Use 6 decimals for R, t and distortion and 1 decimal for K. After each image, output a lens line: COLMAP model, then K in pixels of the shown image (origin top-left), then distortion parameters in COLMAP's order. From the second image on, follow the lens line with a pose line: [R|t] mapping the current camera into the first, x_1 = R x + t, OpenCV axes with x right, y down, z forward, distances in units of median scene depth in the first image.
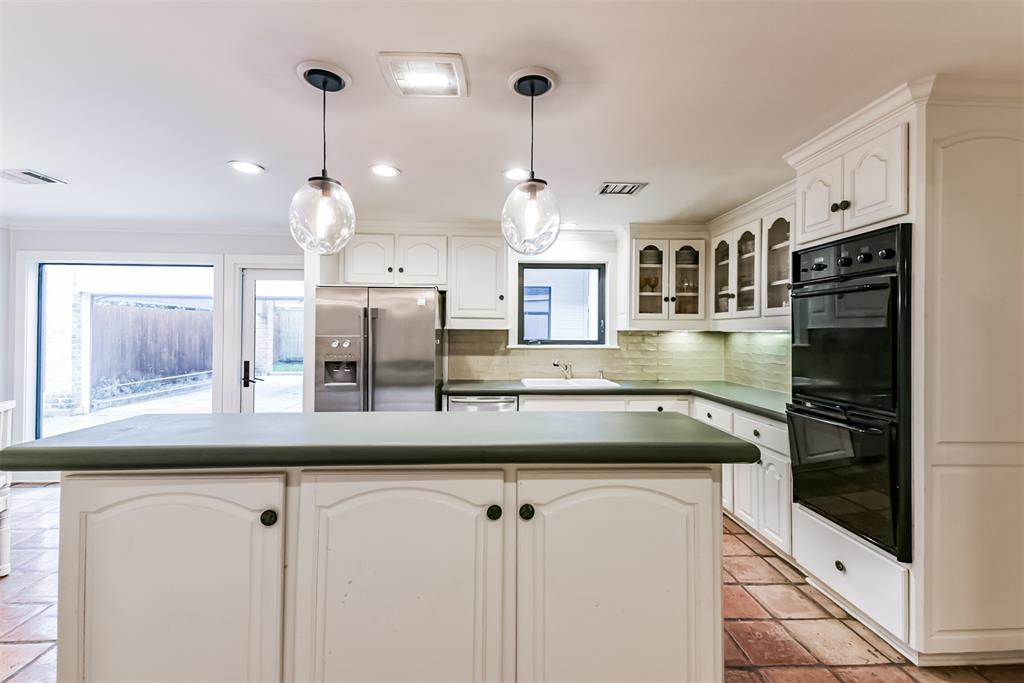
lens RADIAL K [[435.0, 0, 508.2], [0, 435.0, 335.0], [0, 0, 1]] dist [0.052028, -0.018839]
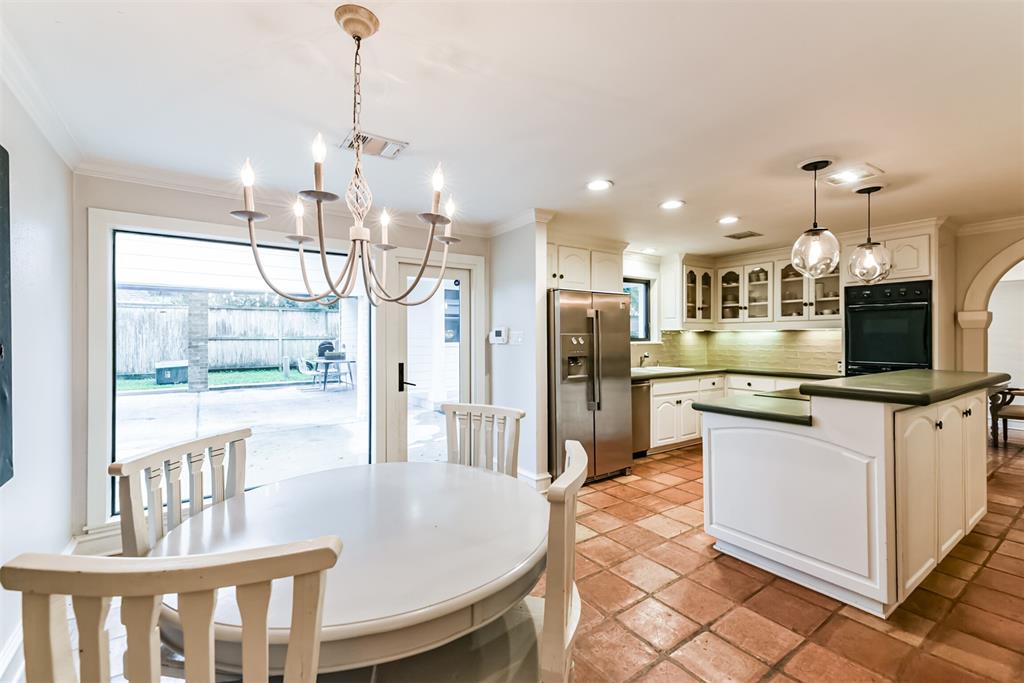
lens RADIAL K [[435.0, 0, 508.2], [0, 435.0, 335.0], [0, 0, 1]] dist [0.052028, -0.018839]
pose [[0.842380, -0.003923, 0.538870, -0.946830], [0.008493, 0.999946, -0.005997, 0.008470], [-0.538818, 0.009629, 0.842367, 0.120773]]
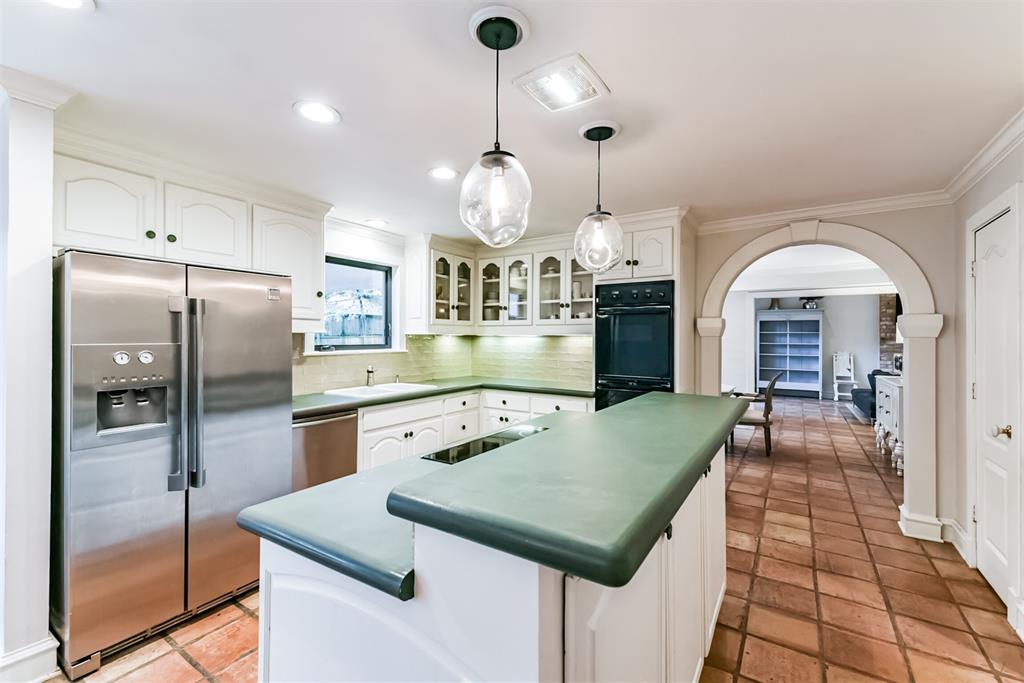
lens RADIAL K [[435.0, 0, 508.2], [0, 435.0, 335.0], [0, 0, 1]] dist [0.052028, -0.018839]
pose [[0.585099, 0.001738, 0.810960, -0.471031], [0.002091, 0.999991, -0.003651, -0.005006], [-0.810959, 0.003832, 0.585090, 0.222392]]
